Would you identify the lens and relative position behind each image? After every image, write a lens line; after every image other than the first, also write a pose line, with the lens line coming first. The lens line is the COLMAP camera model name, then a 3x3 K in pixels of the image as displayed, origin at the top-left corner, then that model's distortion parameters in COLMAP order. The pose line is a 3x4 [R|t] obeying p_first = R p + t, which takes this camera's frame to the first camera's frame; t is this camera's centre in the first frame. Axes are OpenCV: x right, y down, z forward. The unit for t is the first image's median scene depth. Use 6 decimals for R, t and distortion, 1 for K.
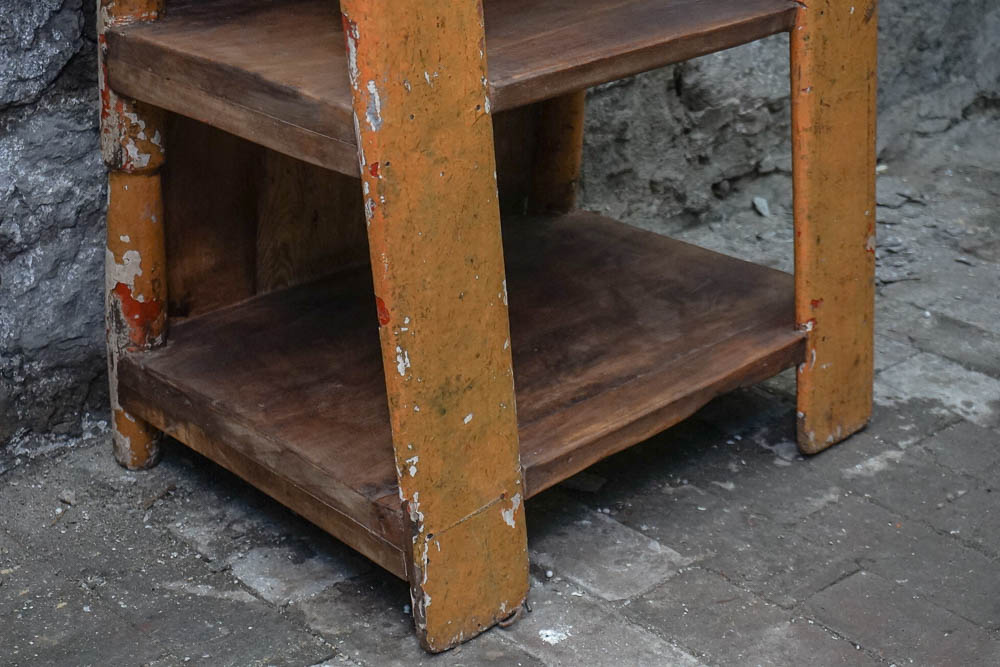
lens RADIAL K [[1621.4, 0, 500.0], [0, 1621.4, 333.5], [0, 0, 1]] dist [0.019675, 0.080361]
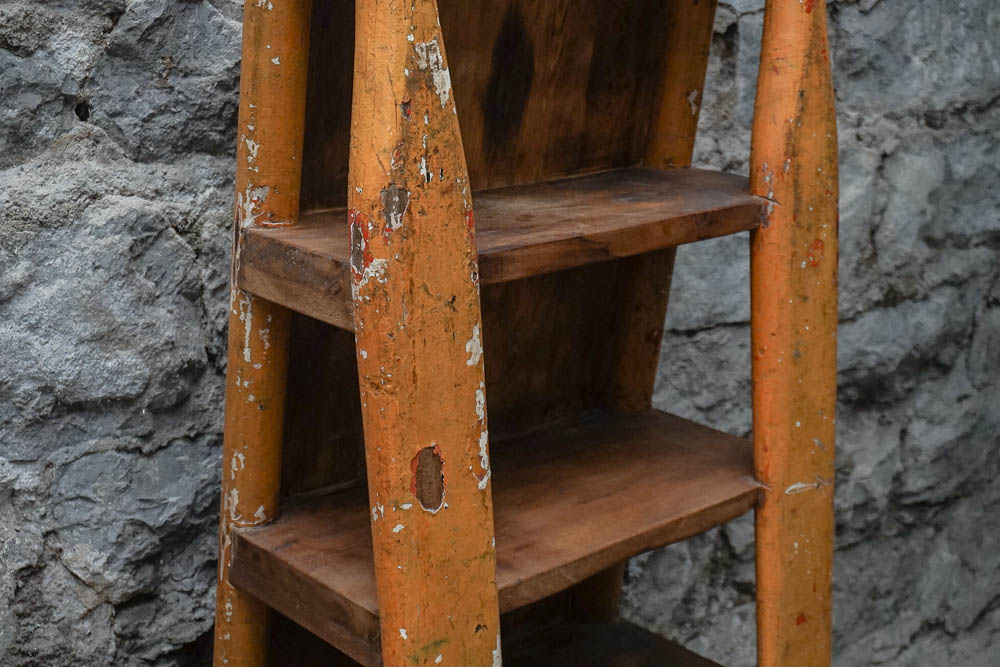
lens RADIAL K [[1435.8, 0, 500.3], [0, 1435.8, 360.8], [0, 0, 1]] dist [-0.024361, 0.124535]
pose [[0.999363, 0.032023, -0.015783, -0.007186], [-0.033665, 0.992441, -0.118016, -0.217107], [0.011885, 0.118472, 0.992886, -0.079701]]
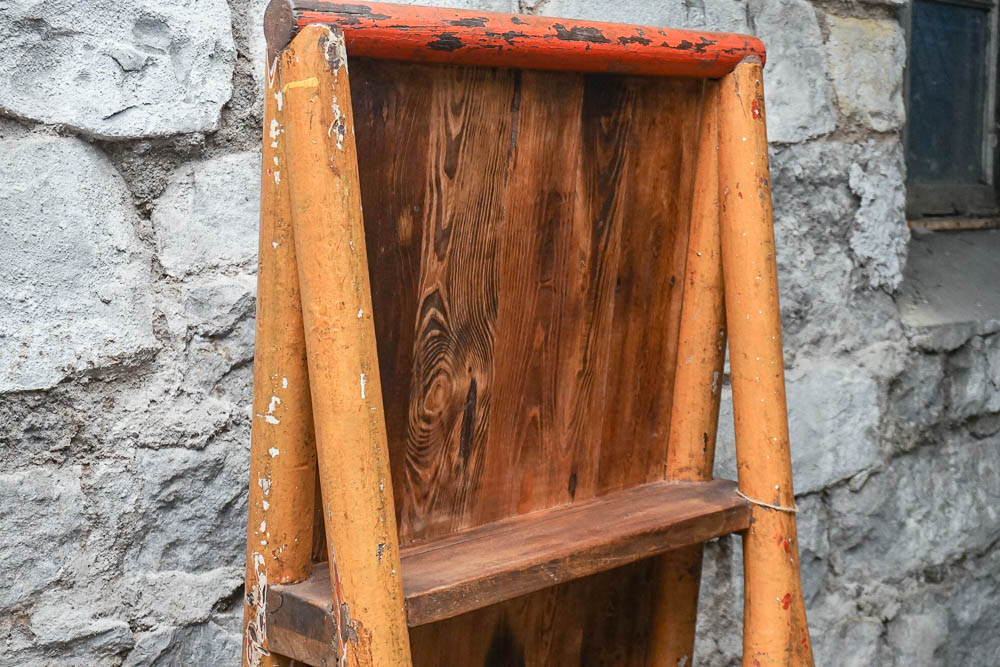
lens RADIAL K [[1435.8, 0, 500.3], [0, 1435.8, 360.8], [0, 0, 1]] dist [-0.024361, 0.124535]
pose [[0.998989, -0.006088, -0.044545, 0.011679], [-0.006832, 0.958727, -0.284247, -0.362857], [0.044437, 0.284264, 0.957716, -0.135945]]
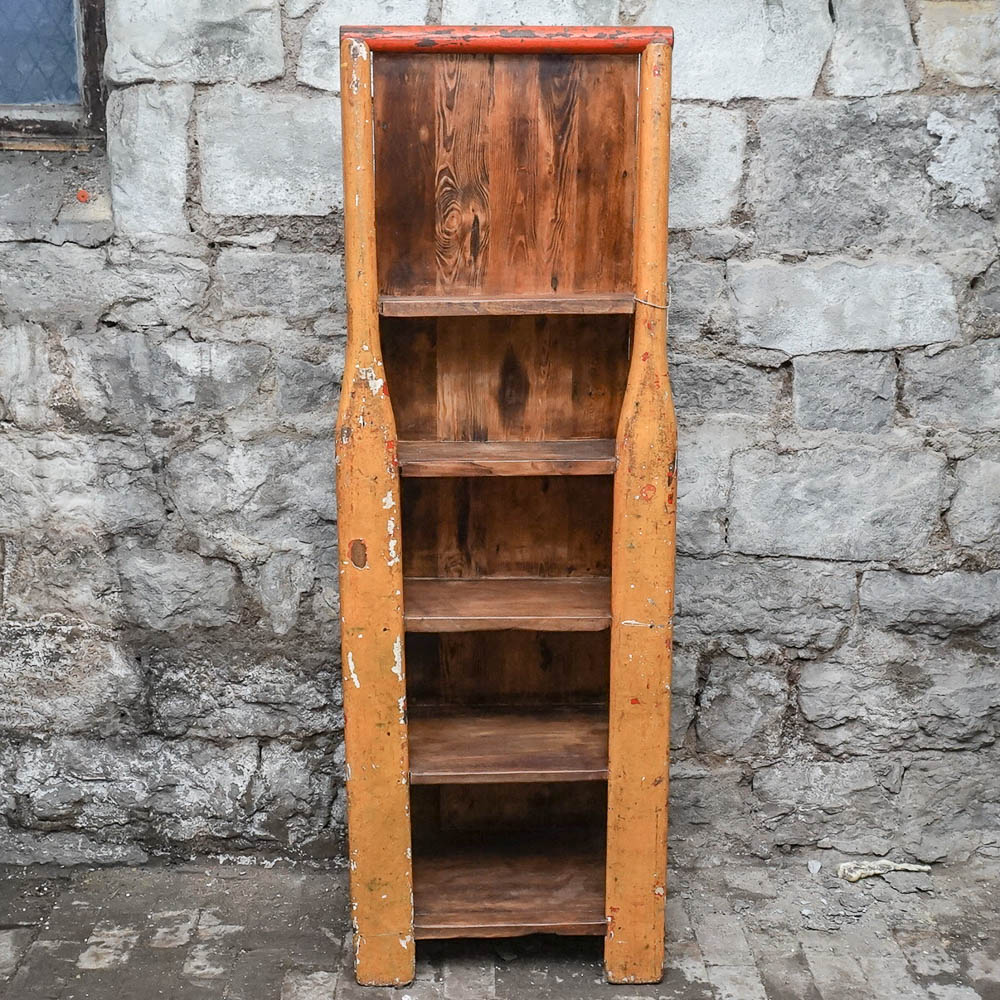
lens RADIAL K [[1422.0, 0, 499.4], [0, 1422.0, 545.9], [0, 0, 1]] dist [-0.025838, 0.072672]
pose [[0.744572, 0.157947, -0.648587, 0.765484], [-0.268758, 0.960309, -0.074673, -0.186360], [0.611049, 0.229913, 0.757469, -0.370637]]
